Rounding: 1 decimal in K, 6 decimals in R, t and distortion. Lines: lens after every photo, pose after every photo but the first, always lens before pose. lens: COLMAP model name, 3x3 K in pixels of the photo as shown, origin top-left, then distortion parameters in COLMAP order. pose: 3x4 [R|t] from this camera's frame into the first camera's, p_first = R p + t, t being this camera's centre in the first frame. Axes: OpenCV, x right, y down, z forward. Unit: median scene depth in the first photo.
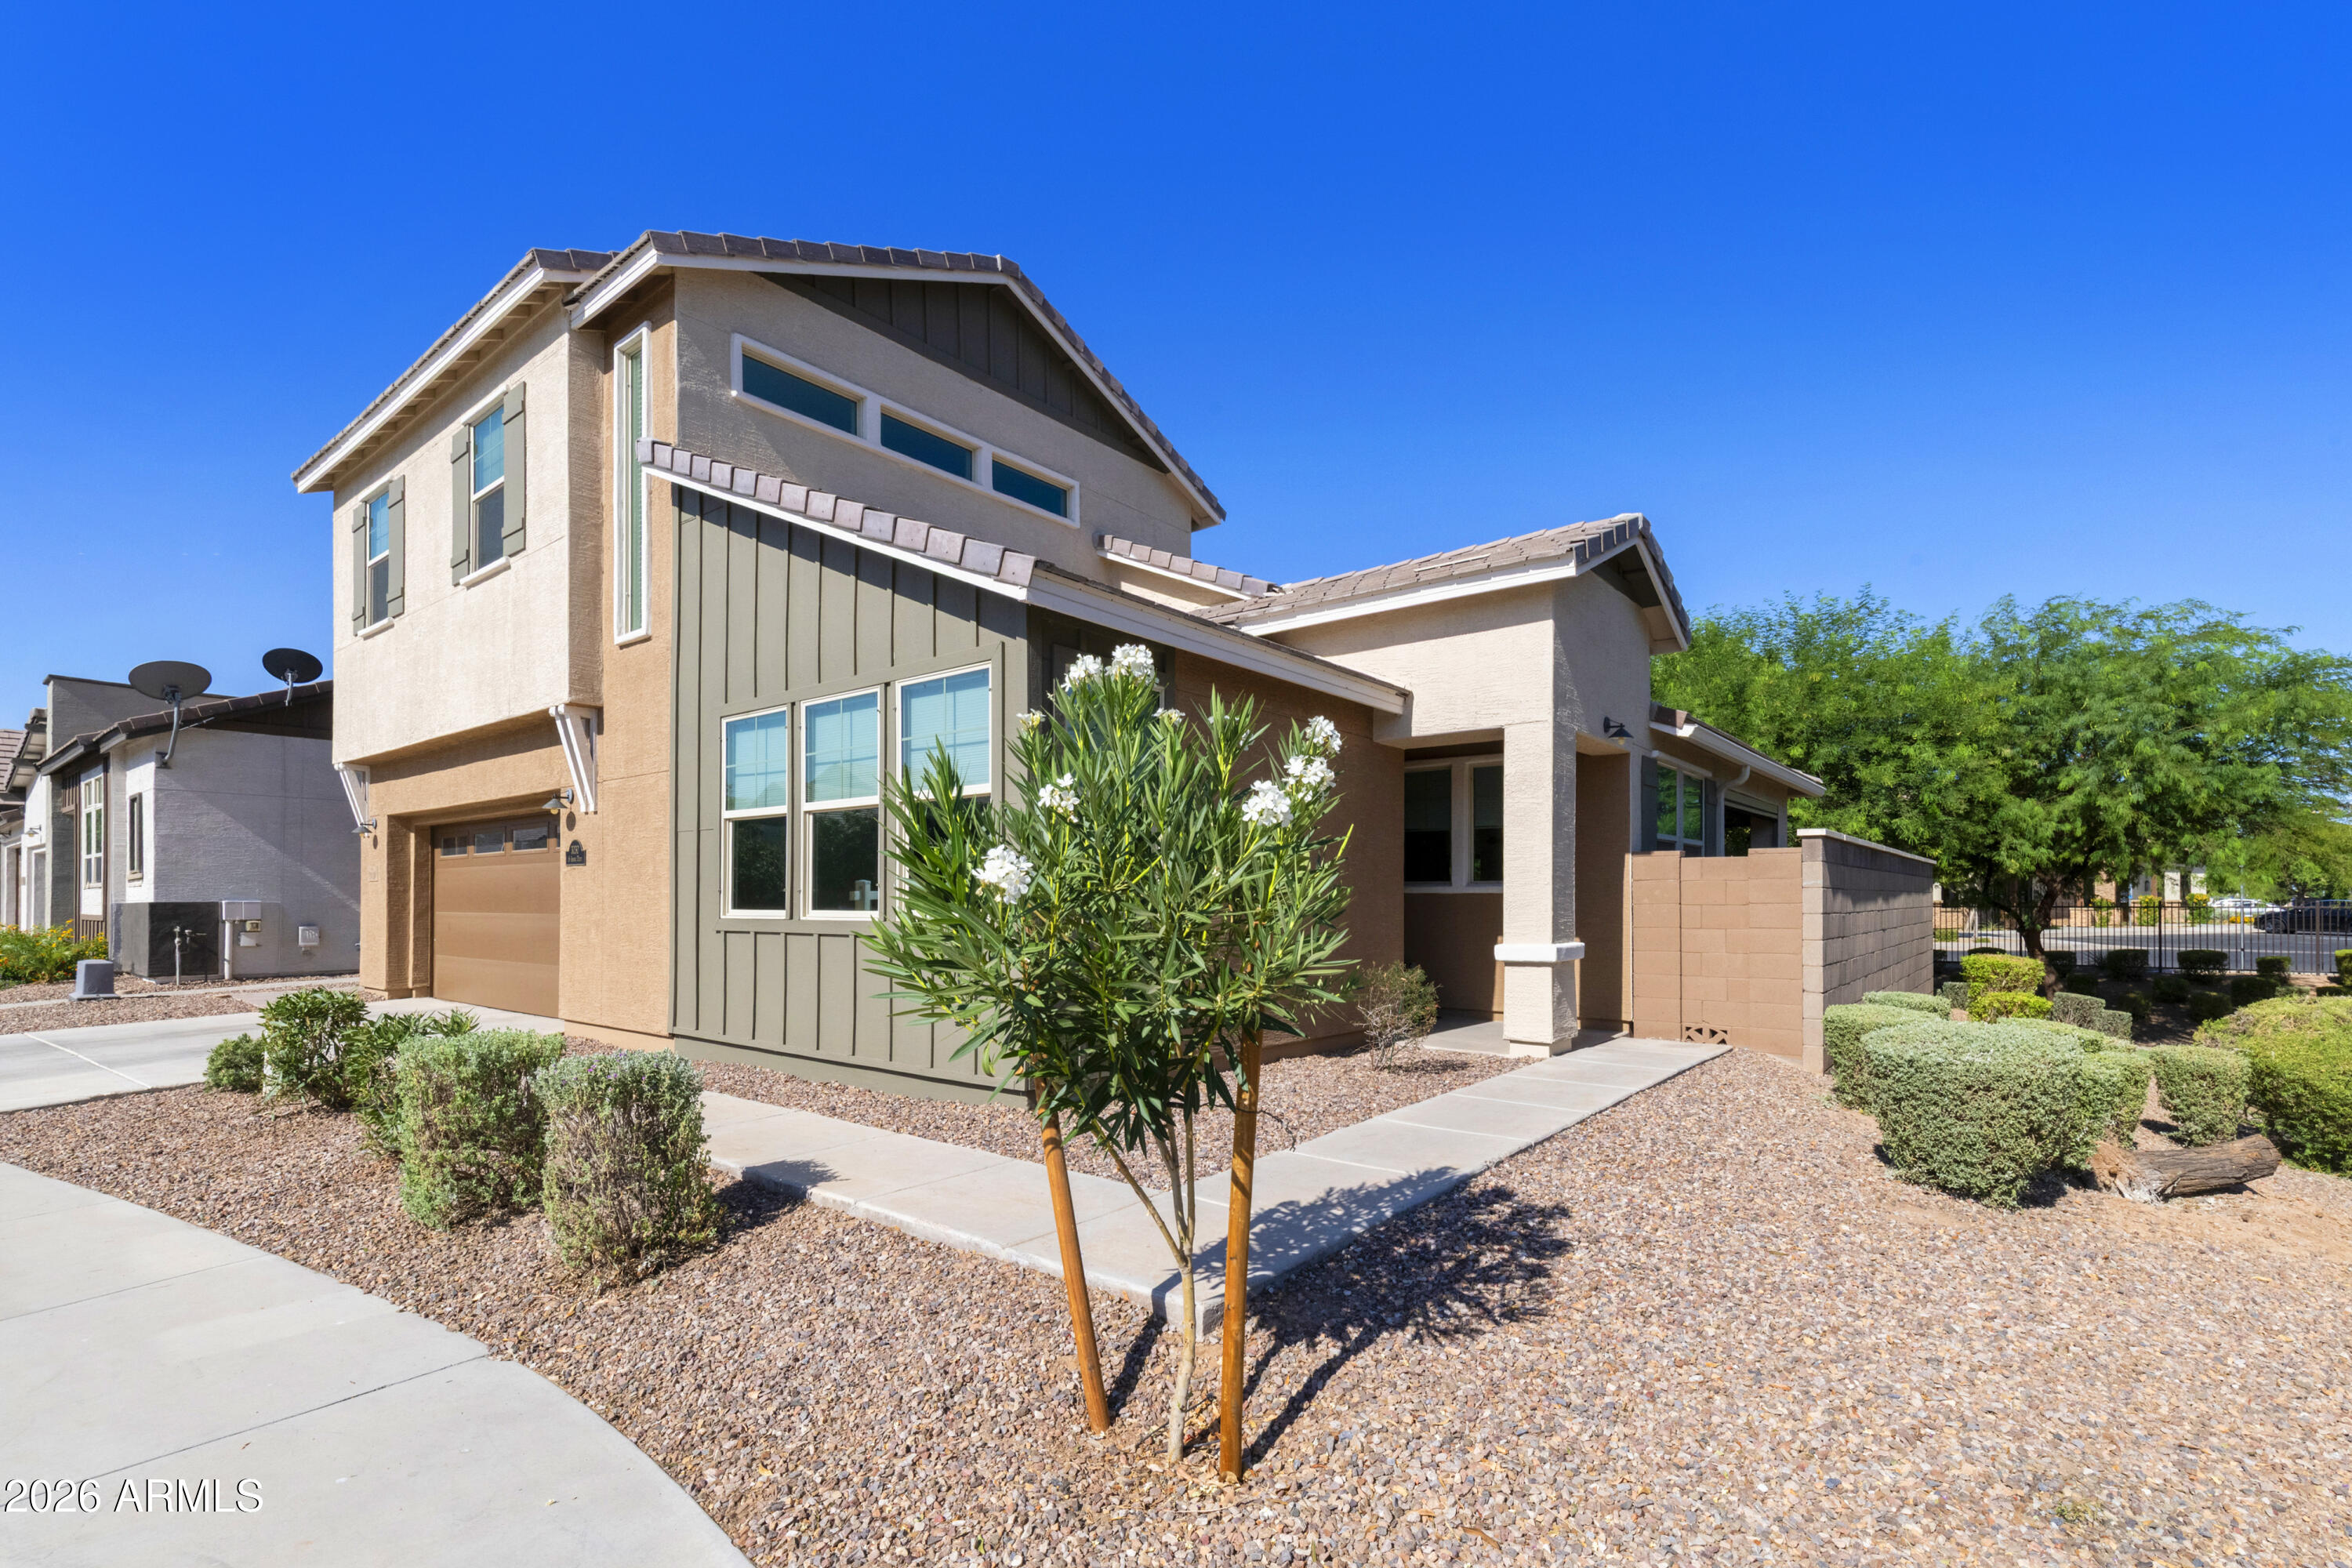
lens RADIAL K [[1064.0, 0, 1181.1], [0, 1064.0, 887.6], [0, 0, 1]] dist [0.001949, 0.000348]
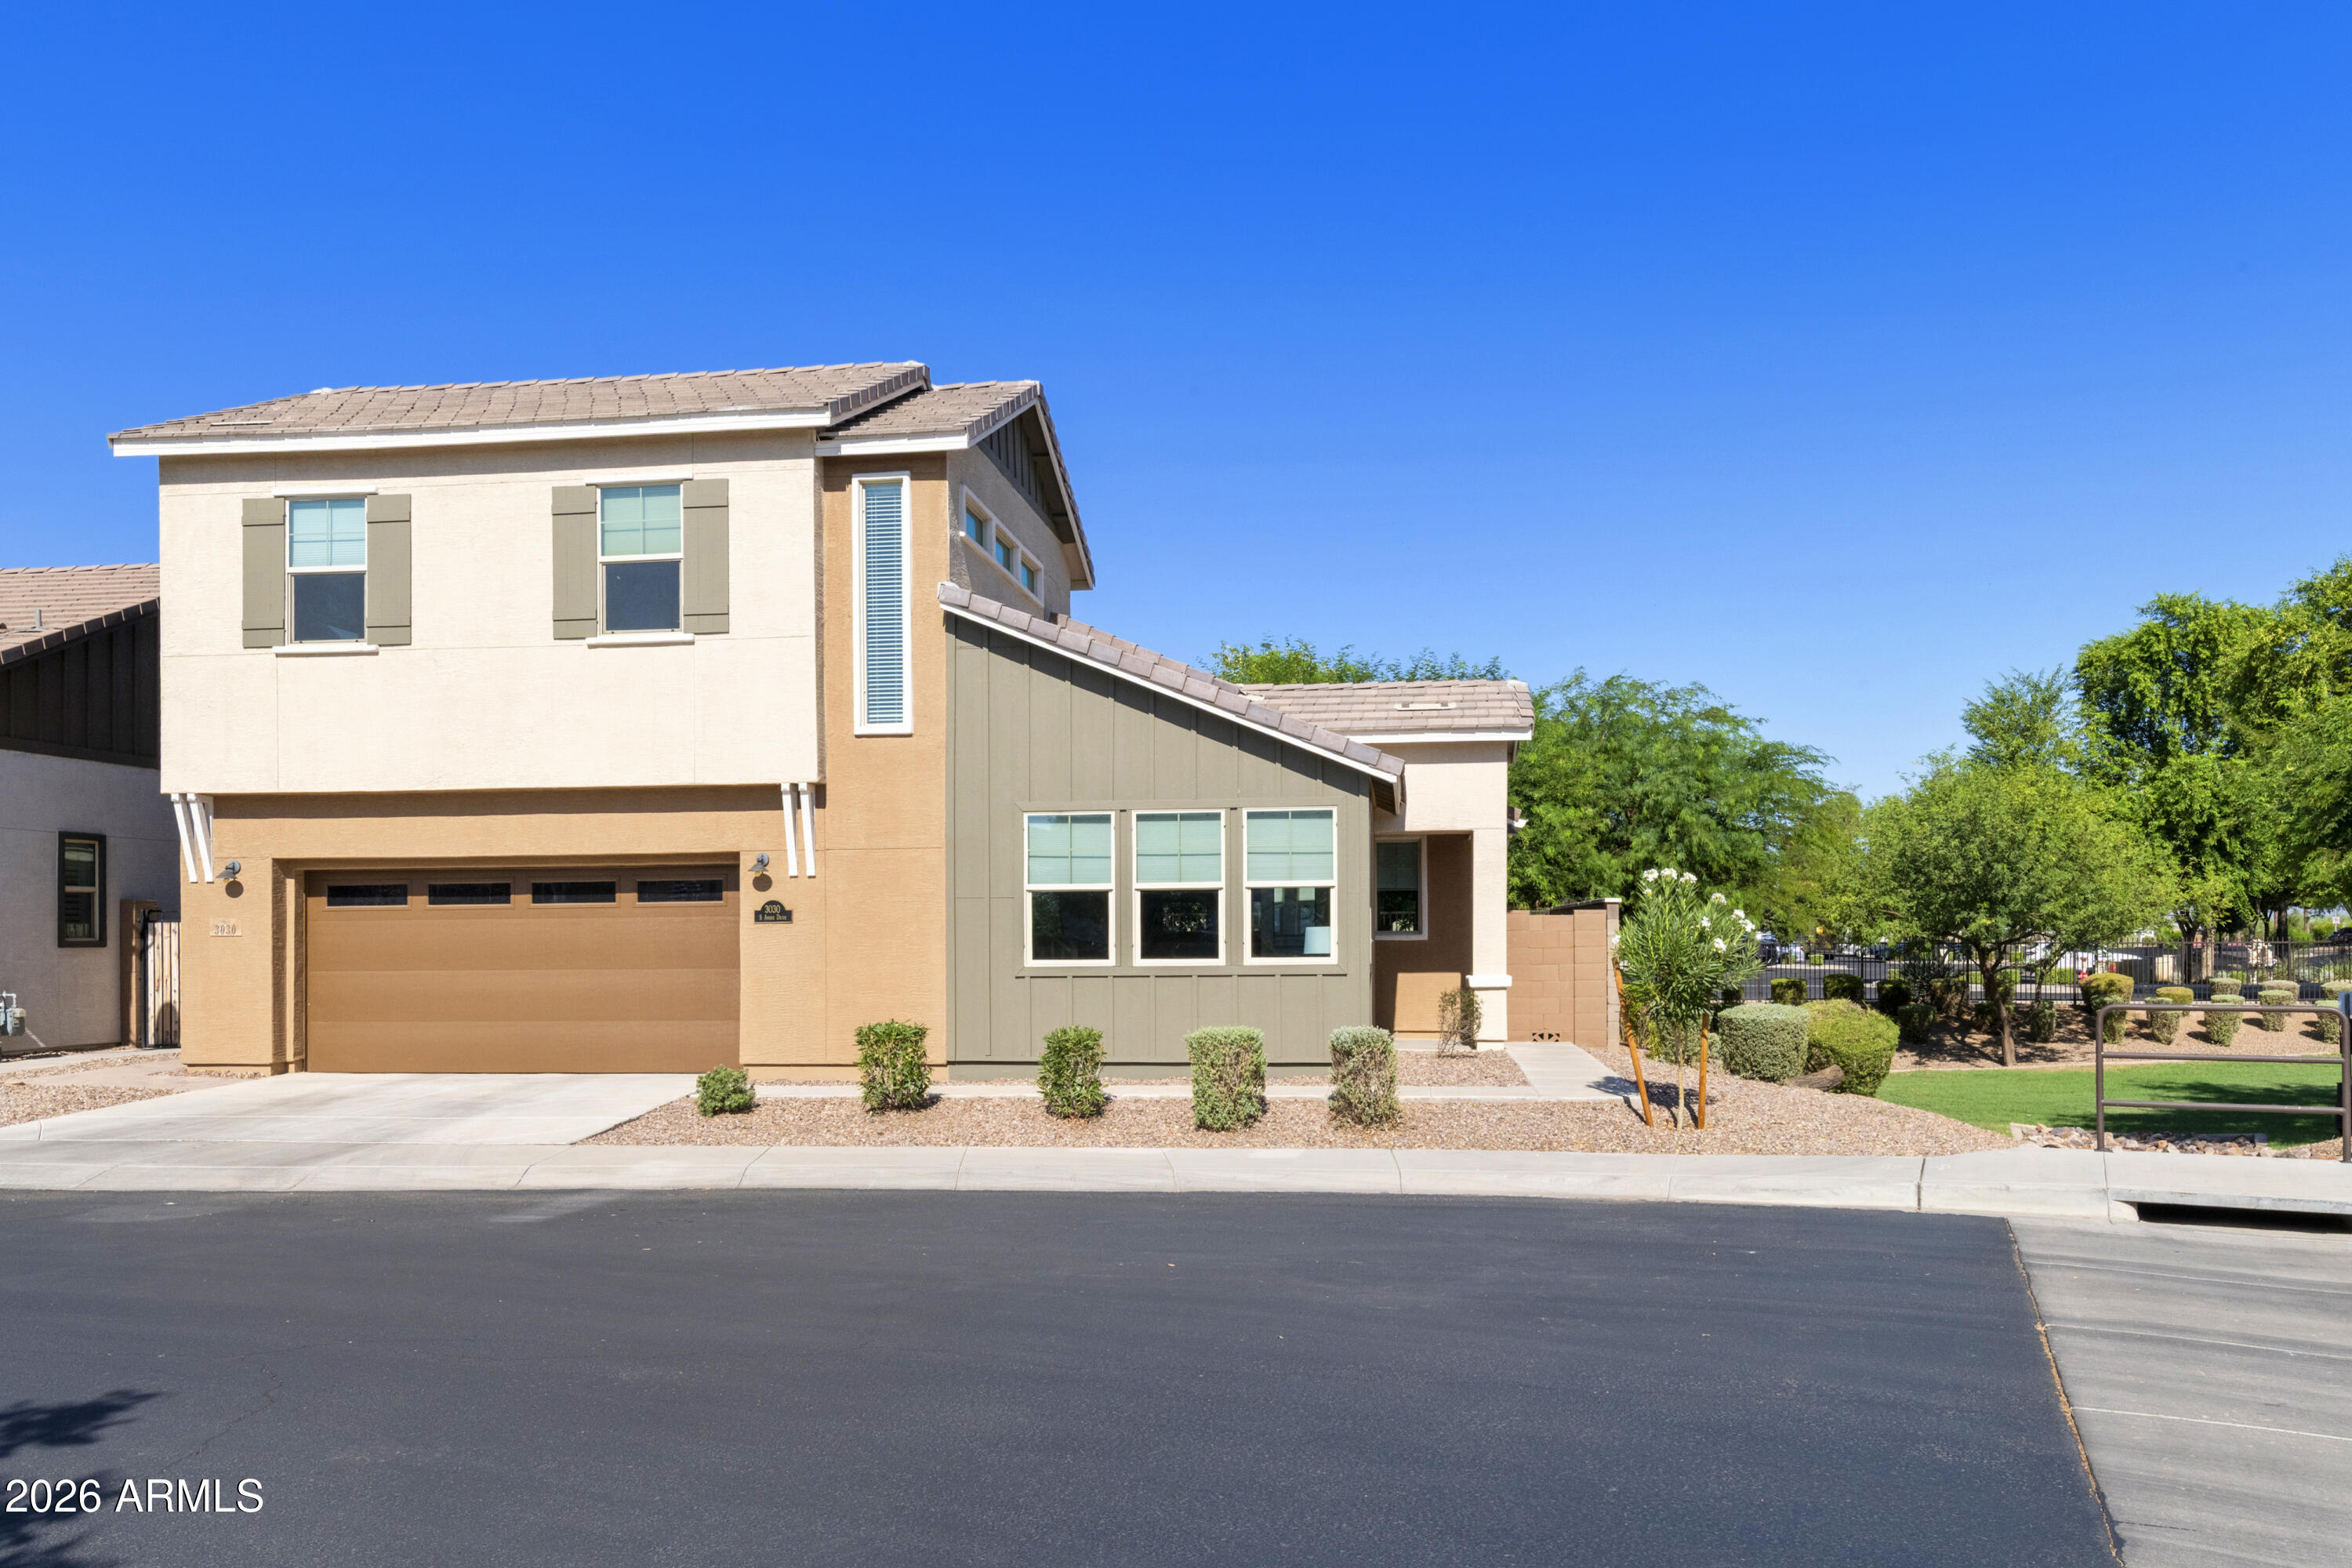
lens RADIAL K [[1754.1, 0, 1174.9], [0, 1754.1, 930.6], [0, 0, 1]] dist [-0.005932, -0.002520]
pose [[0.858040, -0.005423, 0.513554, -0.899838], [0.002541, 0.999977, 0.006314, -0.018517], [-0.513576, -0.004112, 0.858034, -0.606775]]
